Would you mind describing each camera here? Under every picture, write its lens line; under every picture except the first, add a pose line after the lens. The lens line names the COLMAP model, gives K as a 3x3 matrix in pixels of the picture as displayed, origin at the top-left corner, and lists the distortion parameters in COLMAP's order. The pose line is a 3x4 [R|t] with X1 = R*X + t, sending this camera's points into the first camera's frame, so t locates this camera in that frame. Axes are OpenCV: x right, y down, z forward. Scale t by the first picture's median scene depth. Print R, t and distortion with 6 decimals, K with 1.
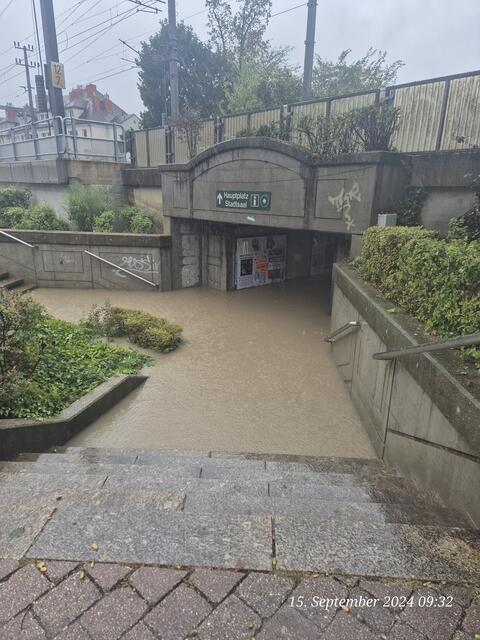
lens RADIAL K [[447.8, 0, 240.0], [0, 447.8, 320.0], [0, 0, 1]] dist [0.048189, -0.003960]
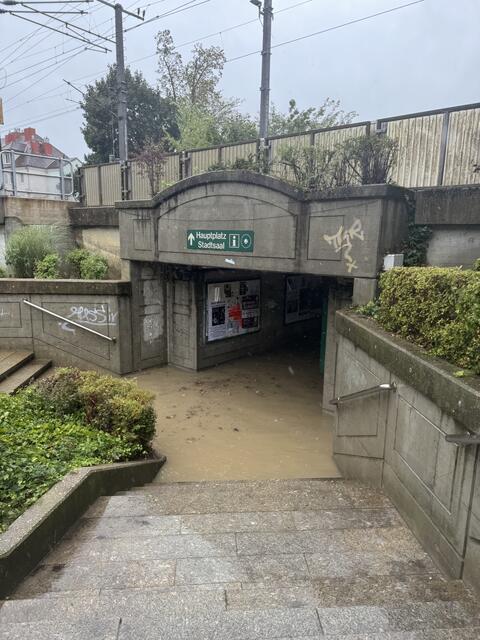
lens RADIAL K [[468.4, 0, 253.5], [0, 468.4, 320.3], [0, 0, 1]] dist [0.096175, -0.152131]
pose [[0.991366, -0.022104, 0.129248, -0.047553], [0.035286, 0.994301, -0.100603, -0.018473], [-0.126287, 0.104295, 0.986496, 0.106386]]
